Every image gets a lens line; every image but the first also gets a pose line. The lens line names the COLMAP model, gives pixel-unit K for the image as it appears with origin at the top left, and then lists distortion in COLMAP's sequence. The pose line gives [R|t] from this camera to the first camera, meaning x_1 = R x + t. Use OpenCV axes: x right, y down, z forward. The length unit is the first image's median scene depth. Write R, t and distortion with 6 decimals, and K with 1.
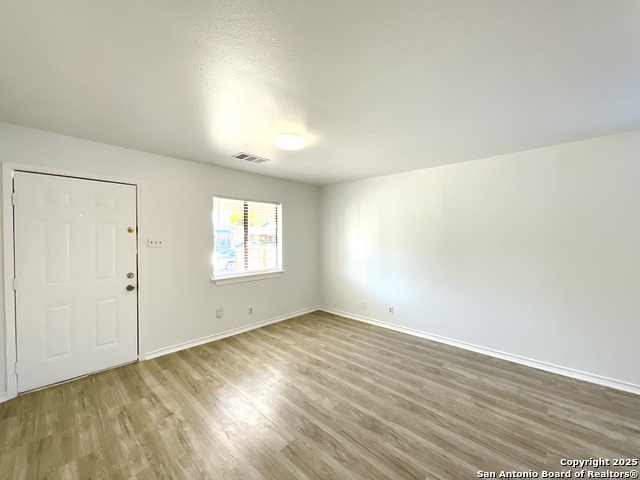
lens RADIAL K [[257.6, 0, 319.9], [0, 257.6, 242.1], [0, 0, 1]] dist [-0.003047, 0.000631]
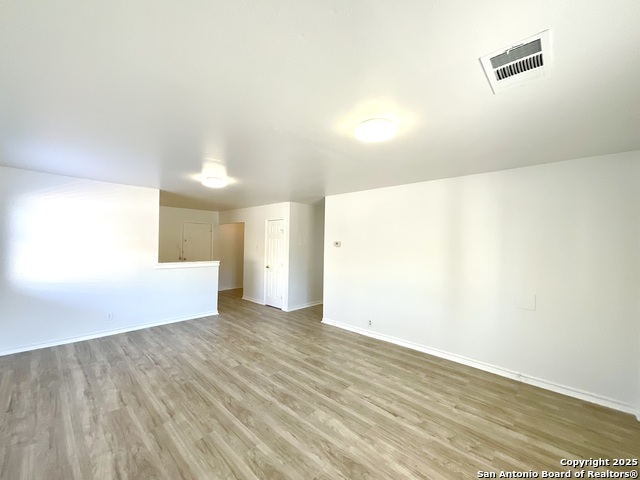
lens RADIAL K [[257.6, 0, 319.9], [0, 257.6, 242.1], [0, 0, 1]] dist [-0.003047, 0.000631]
pose [[-0.999734, -0.020518, -0.010500, 0.038190], [-0.020674, 0.999674, 0.014997, -0.050185], [0.010189, 0.015210, -0.999832, 1.340535]]
